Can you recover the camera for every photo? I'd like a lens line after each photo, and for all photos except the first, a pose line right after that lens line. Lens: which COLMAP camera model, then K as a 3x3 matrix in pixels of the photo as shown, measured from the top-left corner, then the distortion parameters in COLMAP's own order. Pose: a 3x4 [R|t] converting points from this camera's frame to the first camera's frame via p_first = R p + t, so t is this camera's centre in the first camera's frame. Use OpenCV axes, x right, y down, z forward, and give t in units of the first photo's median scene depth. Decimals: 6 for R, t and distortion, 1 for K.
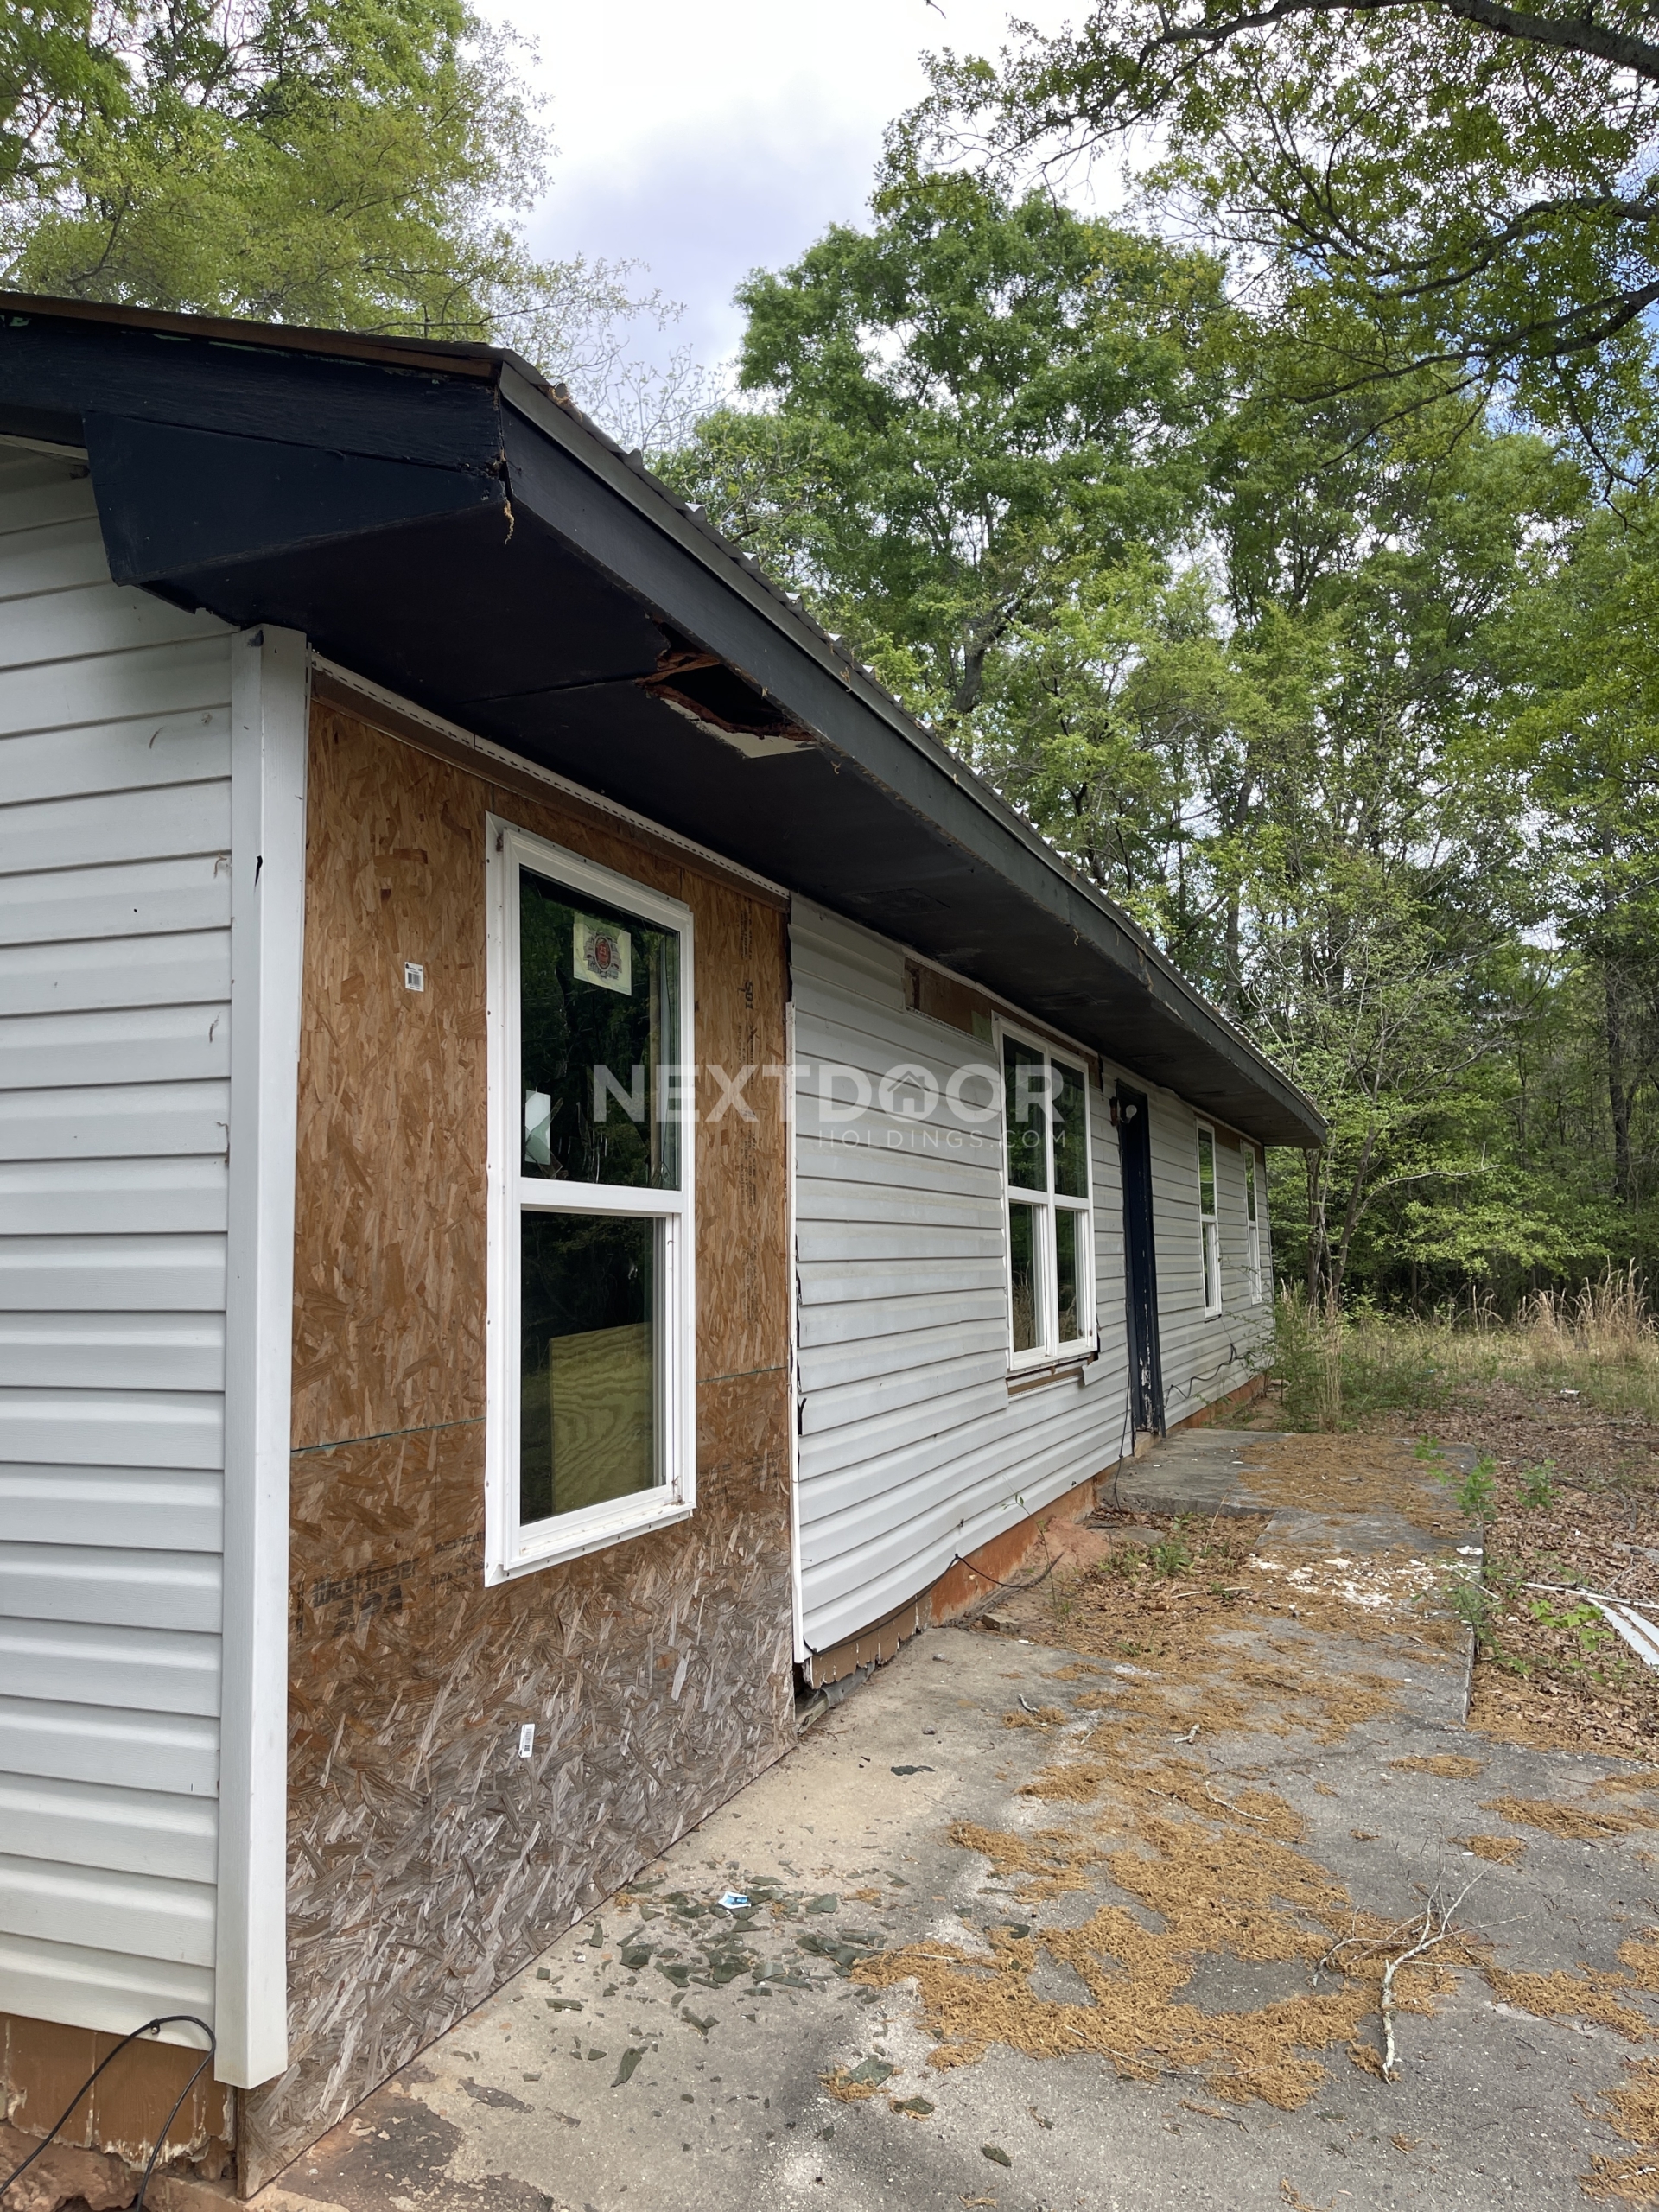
lens RADIAL K [[1675.4, 0, 809.9], [0, 1675.4, 1102.9], [0, 0, 1]] dist [0.020108, 0.007483]
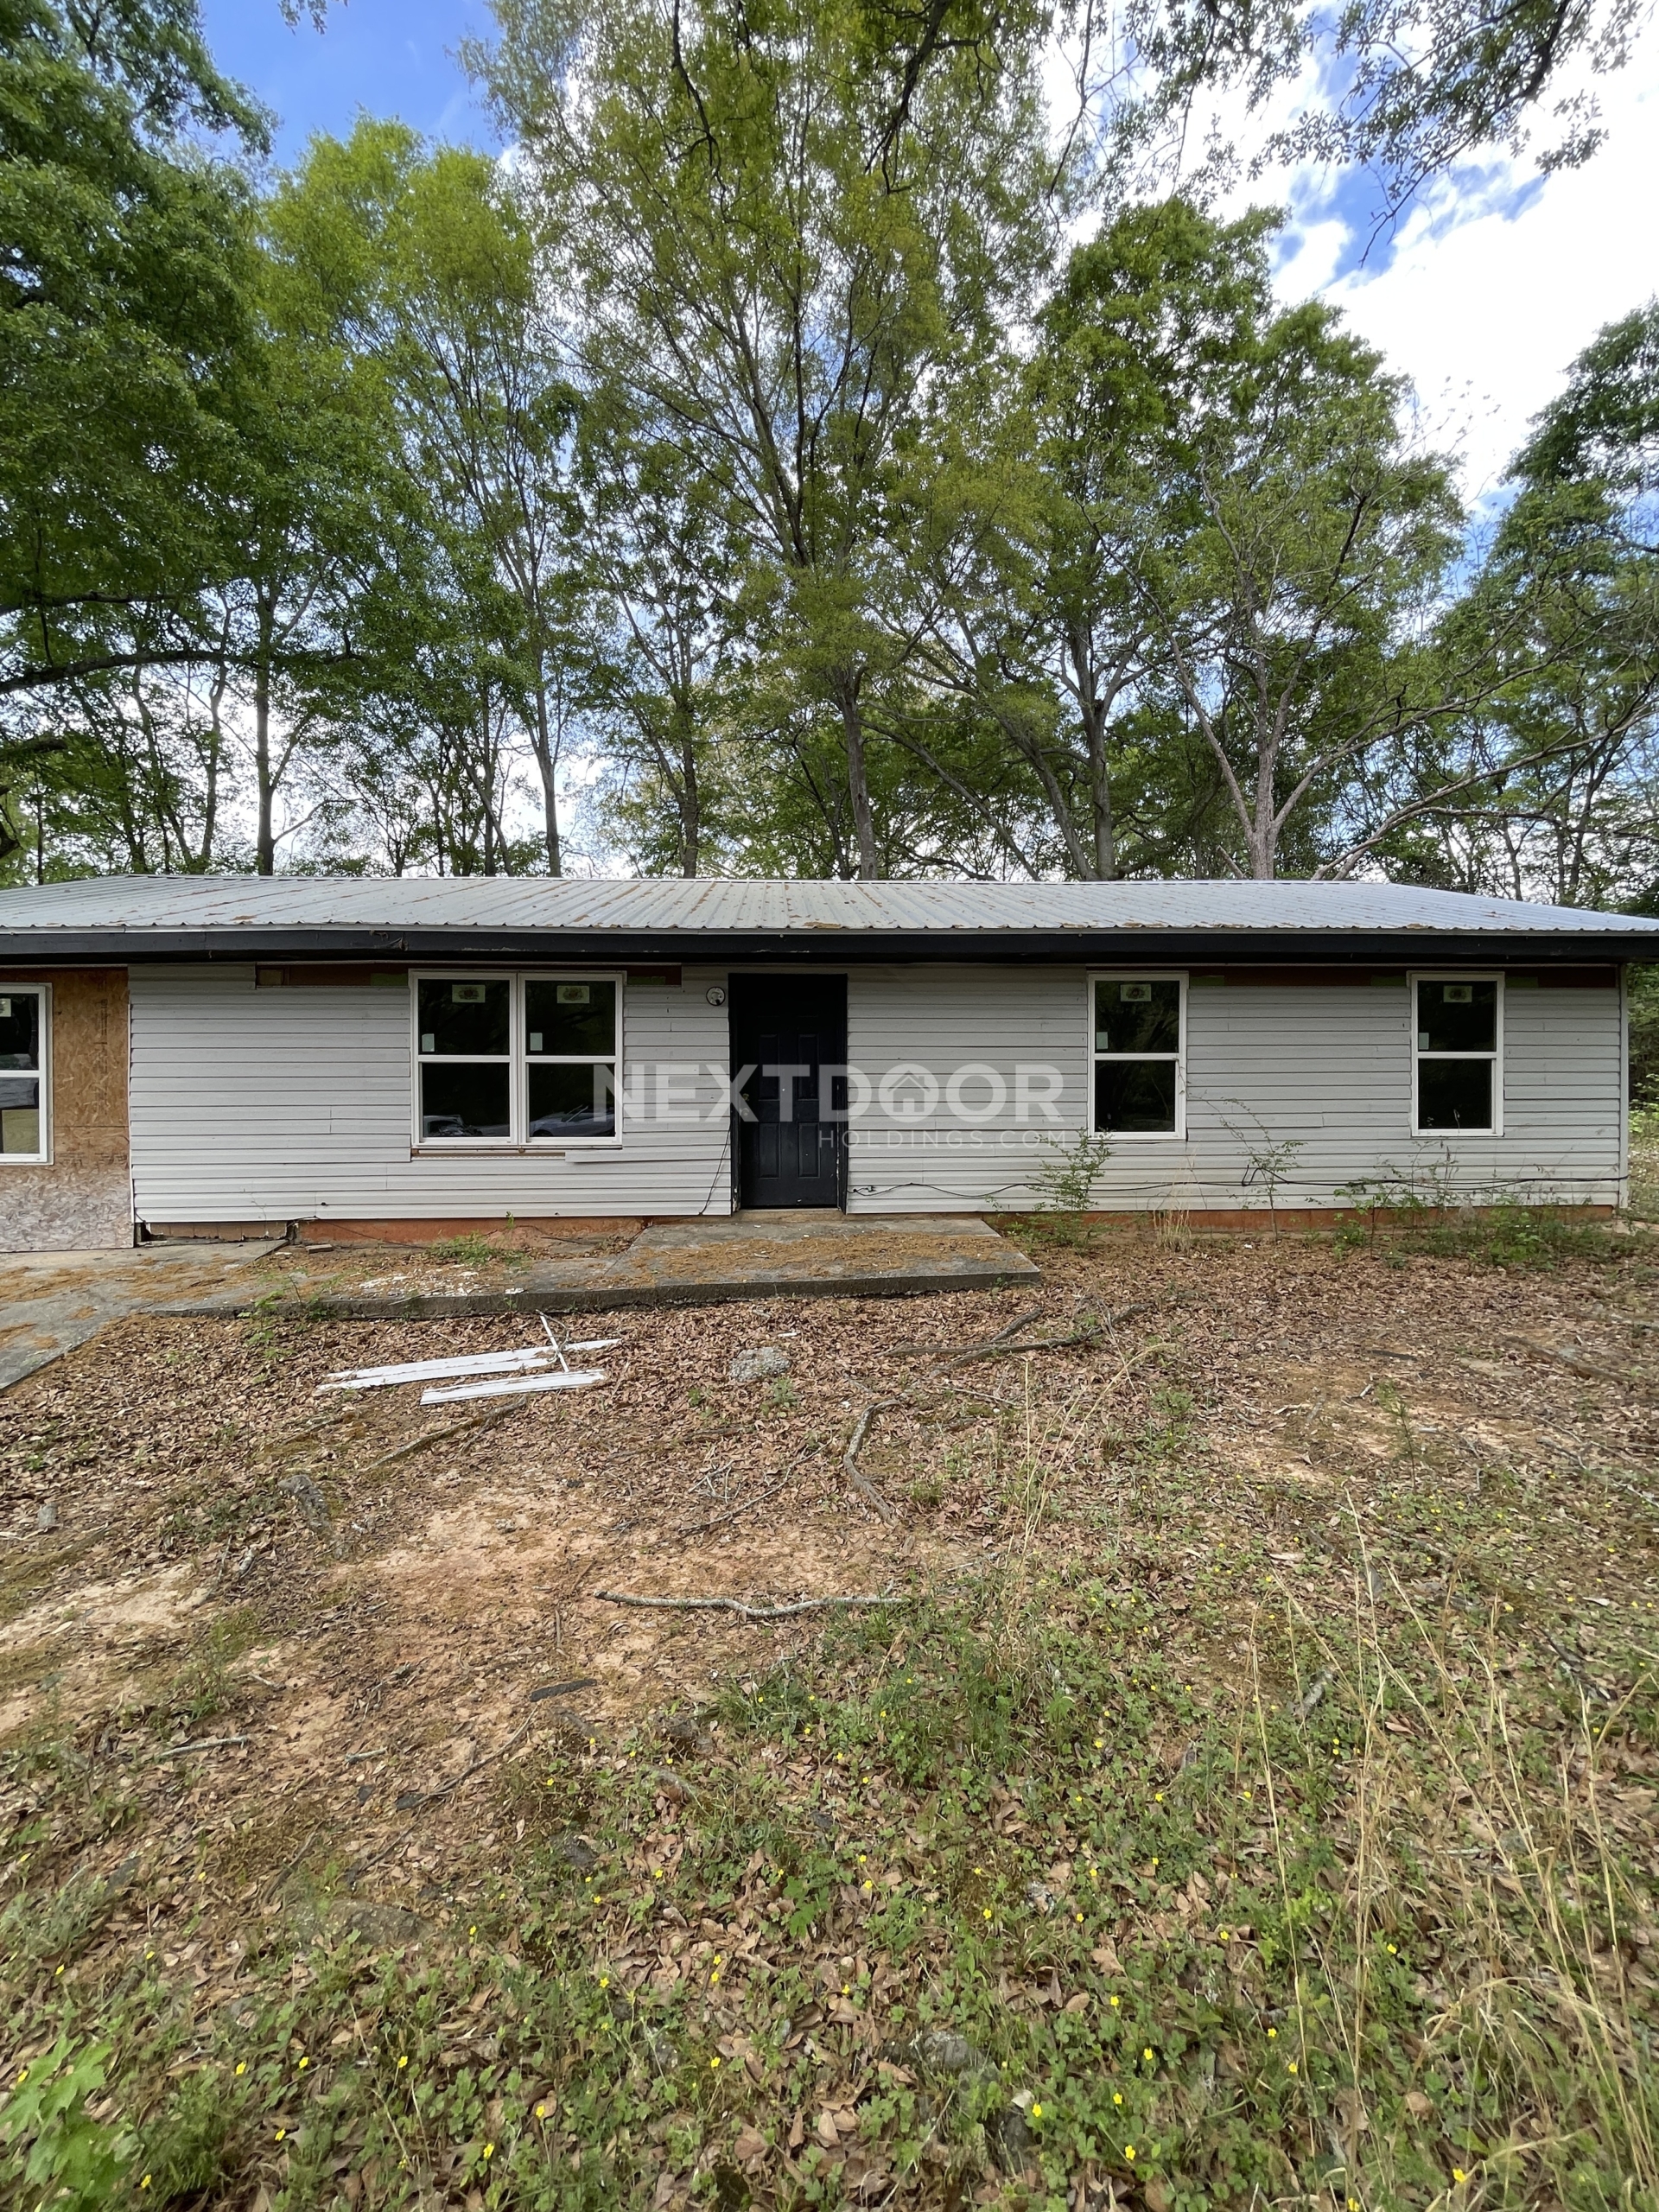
lens RADIAL K [[903.3, 0, 850.4], [0, 903.3, 1097.9], [0, 0, 1]] dist [-0.006795, 0.000524]
pose [[0.405948, 0.028671, -0.913446, 0.507317], [0.082872, 0.994235, 0.068036, 0.027208], [0.910131, -0.103318, 0.401232, 0.394980]]
